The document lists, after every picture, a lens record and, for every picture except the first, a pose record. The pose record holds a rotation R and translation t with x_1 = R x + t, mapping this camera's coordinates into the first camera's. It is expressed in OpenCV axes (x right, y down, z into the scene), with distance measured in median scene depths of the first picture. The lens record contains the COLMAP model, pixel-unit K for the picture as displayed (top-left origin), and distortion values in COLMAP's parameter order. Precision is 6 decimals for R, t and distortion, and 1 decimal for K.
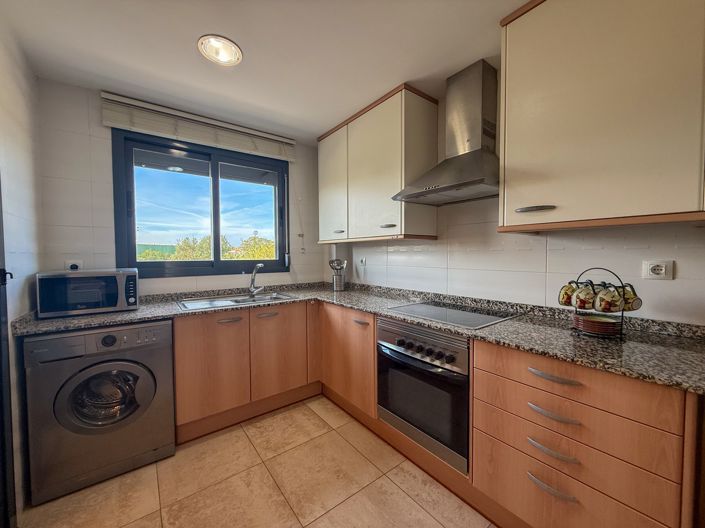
lens RADIAL K [[281.2, 0, 350.3], [0, 281.2, 263.6], [0, 0, 1]] dist [-0.002794, -0.000350]
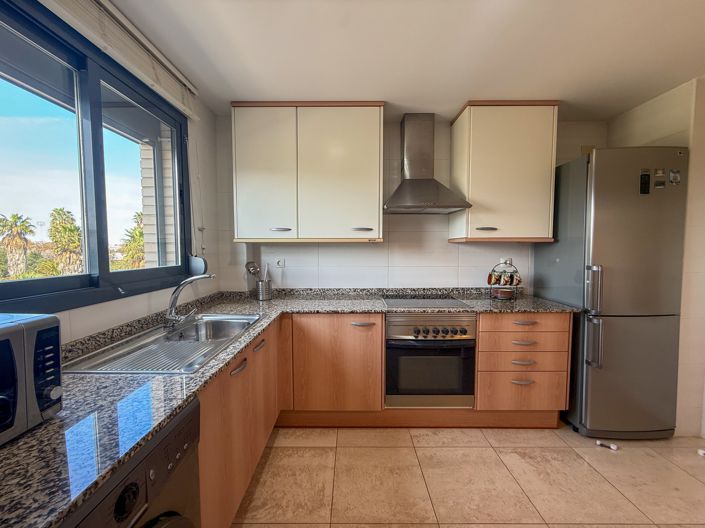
lens RADIAL K [[281.2, 0, 351.3], [0, 281.2, 263.4], [0, 0, 1]] dist [-0.002794, -0.000350]
pose [[0.607395, -0.042887, 0.793242, -0.770614], [0.026872, 0.999079, 0.033439, -0.044746], [-0.793945, 0.001006, 0.607988, 0.417637]]
